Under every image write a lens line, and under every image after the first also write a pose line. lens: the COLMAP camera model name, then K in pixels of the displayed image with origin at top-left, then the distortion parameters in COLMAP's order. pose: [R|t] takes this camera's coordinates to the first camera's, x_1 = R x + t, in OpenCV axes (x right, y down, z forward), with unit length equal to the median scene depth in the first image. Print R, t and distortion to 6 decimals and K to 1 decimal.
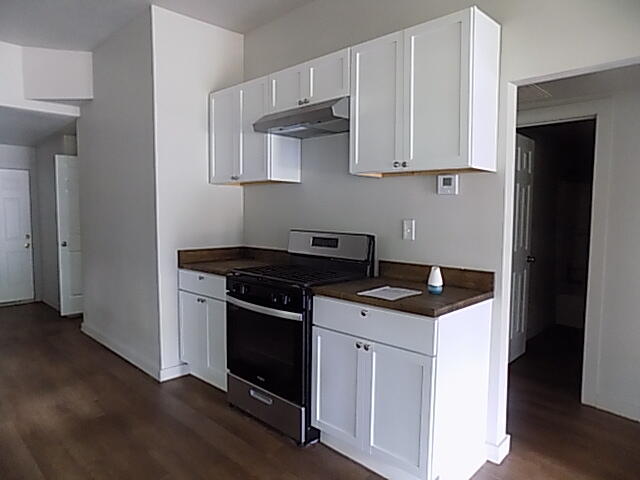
lens RADIAL K [[429.8, 0, 322.6], [0, 429.8, 239.9], [0, 0, 1]] dist [-0.008349, 0.013047]
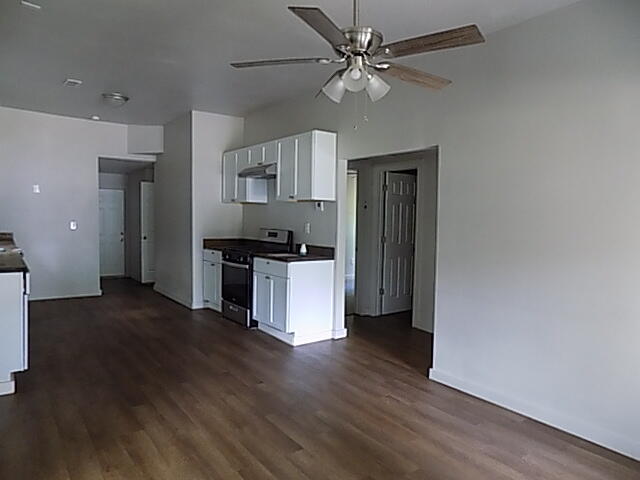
lens RADIAL K [[429.8, 0, 317.8], [0, 429.8, 239.2], [0, 0, 1]] dist [-0.008349, 0.013047]
pose [[0.988436, 0.017495, -0.150629, 0.473884], [-0.020599, 0.999606, -0.019070, 0.055475], [0.150236, 0.021952, 0.988406, -0.832145]]
